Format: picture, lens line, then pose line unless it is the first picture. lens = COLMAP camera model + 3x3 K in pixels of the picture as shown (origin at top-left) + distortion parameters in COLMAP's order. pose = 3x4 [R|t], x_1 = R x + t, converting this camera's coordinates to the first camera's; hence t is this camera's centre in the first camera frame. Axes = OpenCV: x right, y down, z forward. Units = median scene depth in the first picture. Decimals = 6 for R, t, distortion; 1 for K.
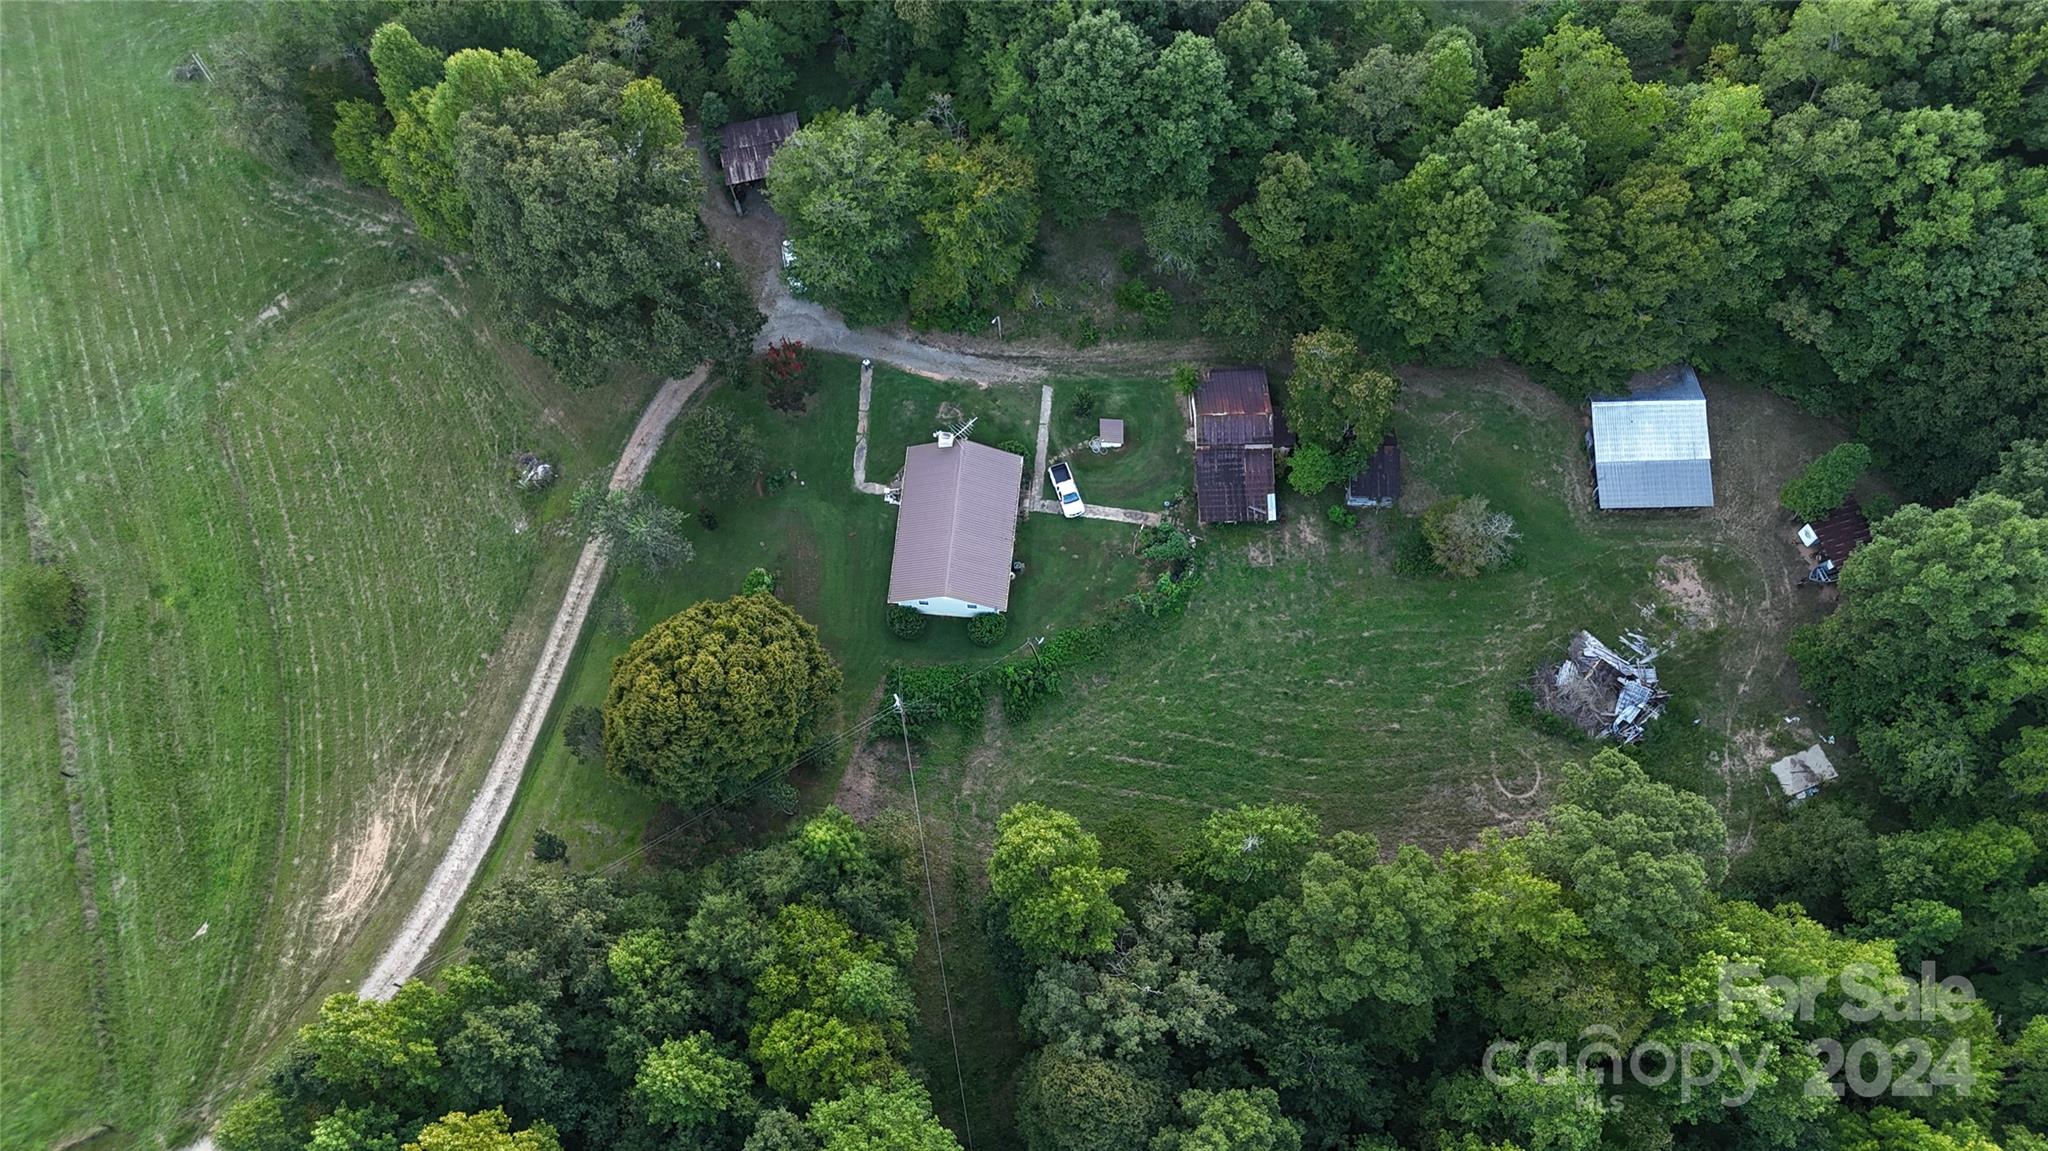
lens RADIAL K [[1499.5, 0, 1020.2], [0, 1499.5, 571.8], [0, 0, 1]] dist [0.059541, -0.047920]
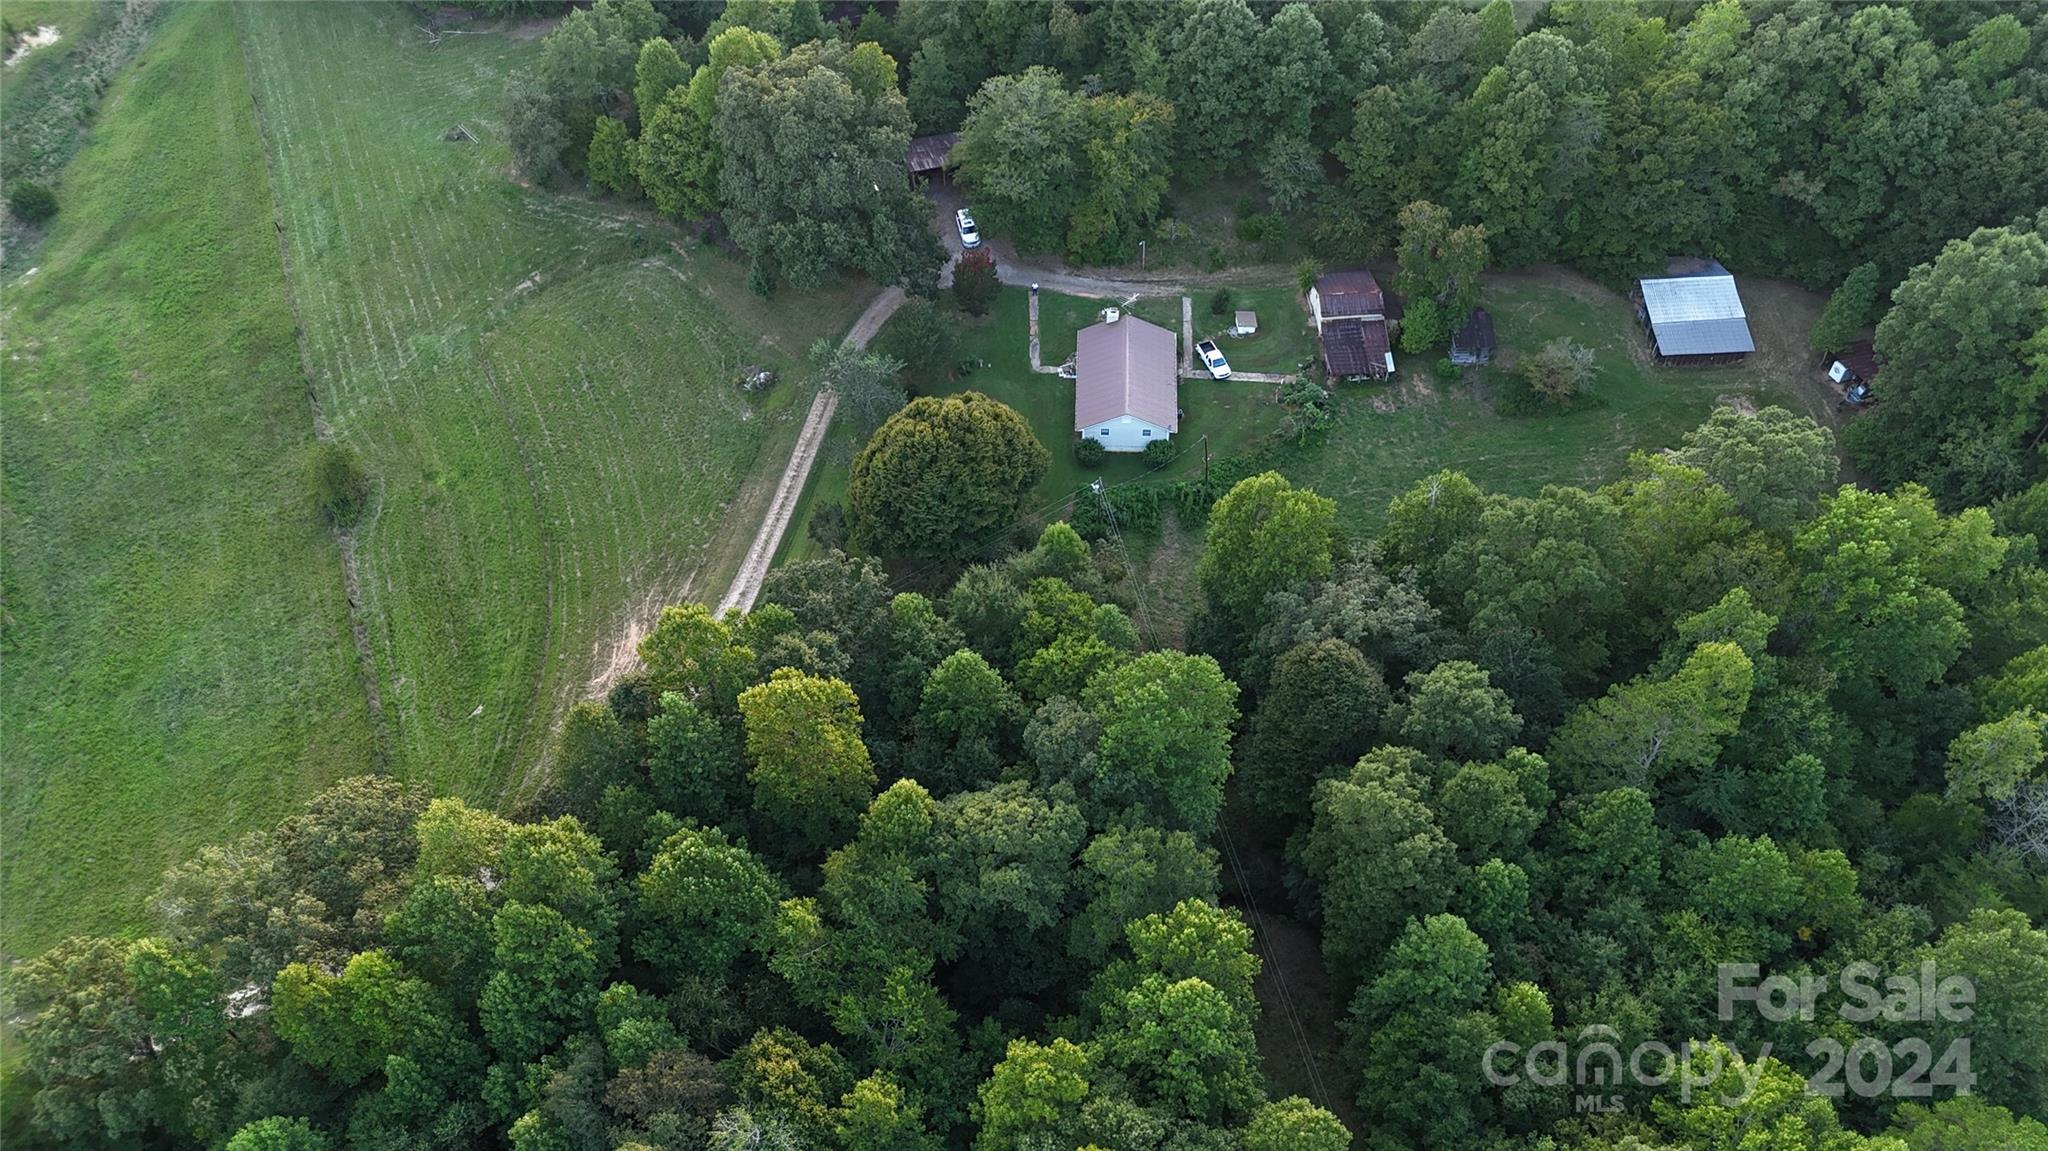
lens RADIAL K [[1499.5, 0, 1021.8], [0, 1499.5, 574.7], [0, 0, 1]] dist [0.059541, -0.047920]
pose [[0.999051, -0.030420, 0.031166, -0.165278], [0.038225, 0.955418, -0.292772, 0.455430], [-0.020870, 0.293685, 0.955674, -0.083819]]
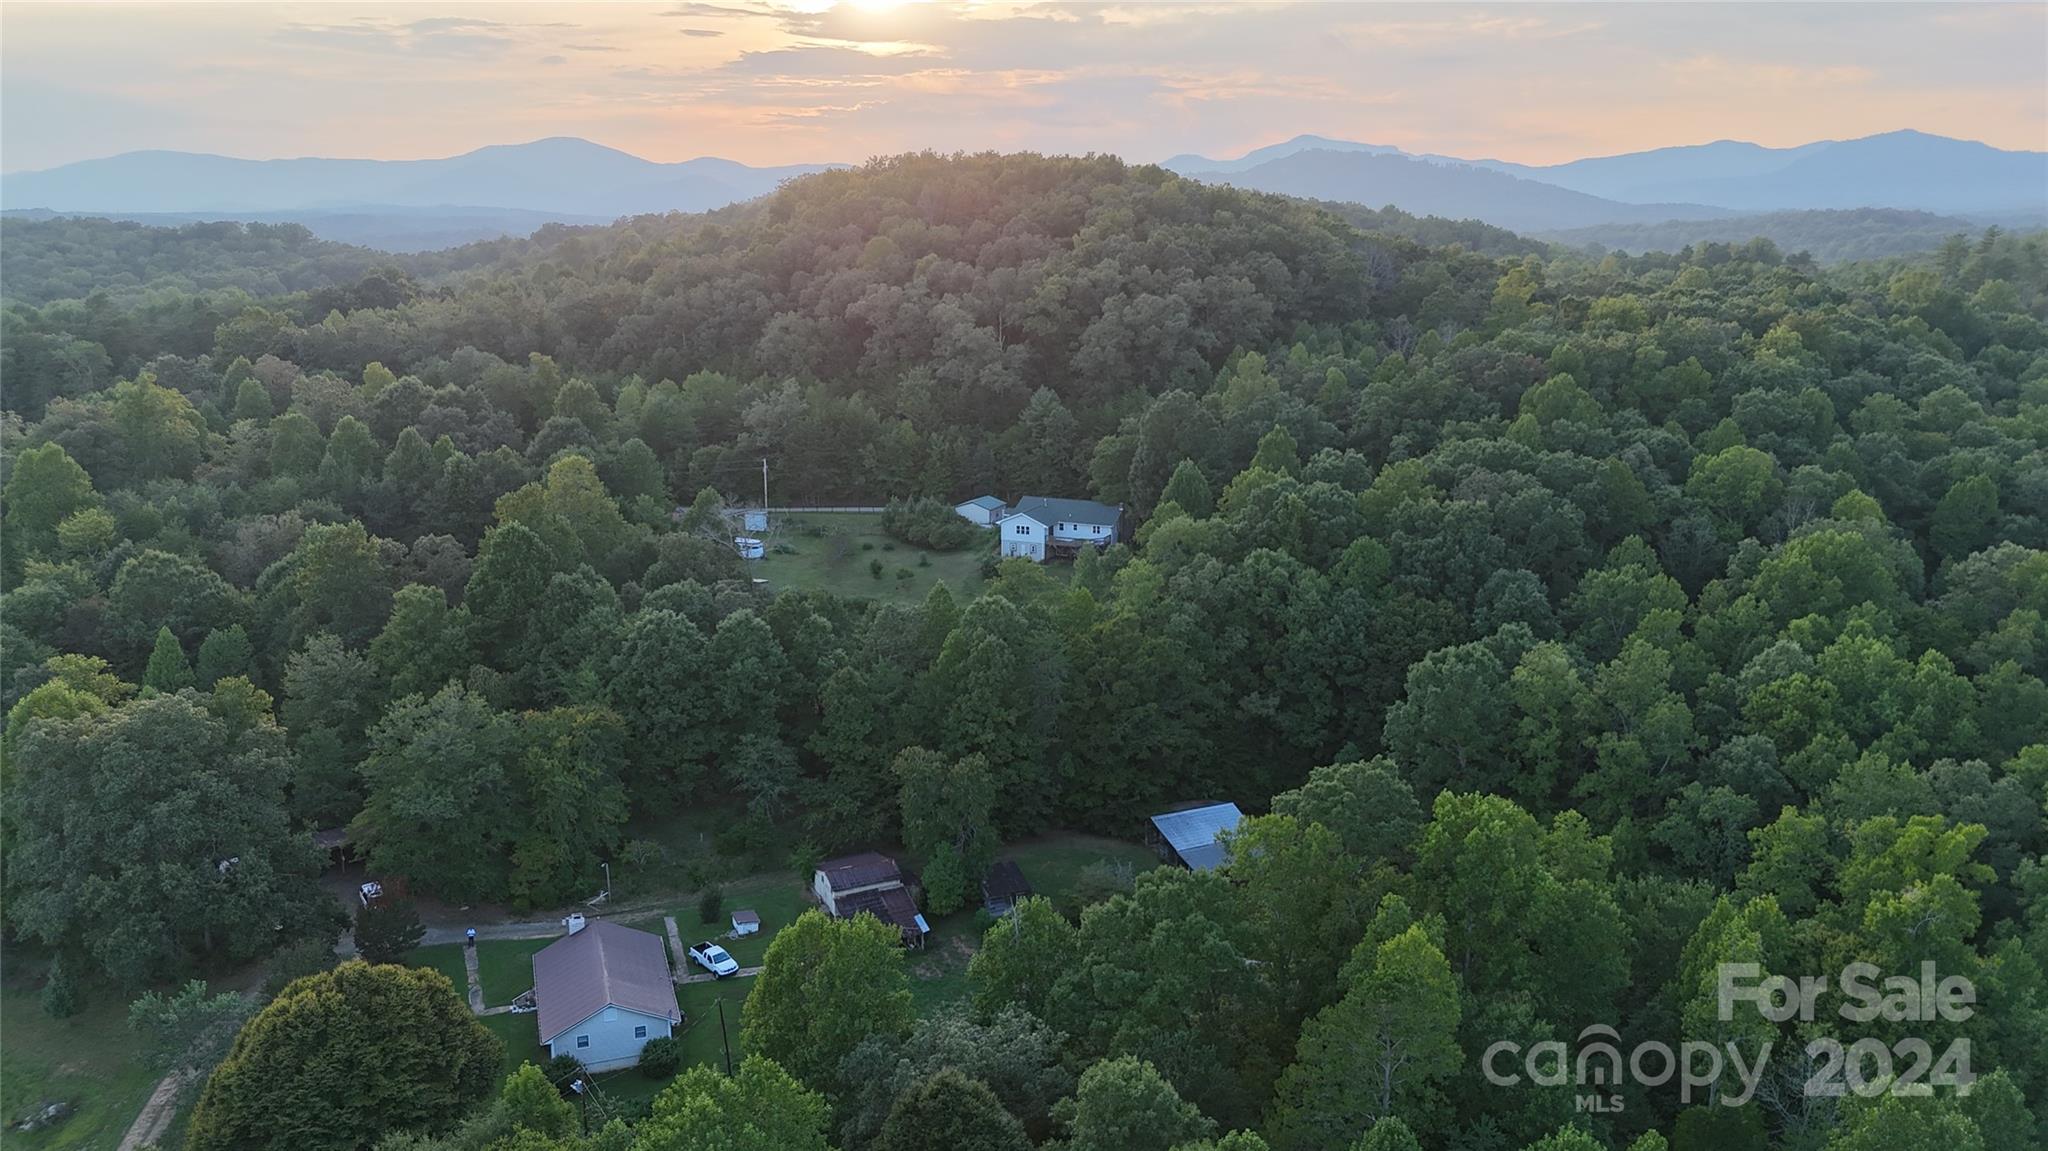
lens RADIAL K [[1499.5, 0, 1020.4], [0, 1499.5, 580.5], [0, 0, 1]] dist [0.059541, -0.047920]
pose [[0.910420, -0.073714, 0.407065, -0.167032], [0.374066, 0.566905, -0.733958, 0.594270], [-0.176664, 0.820479, 0.543695, 0.248362]]
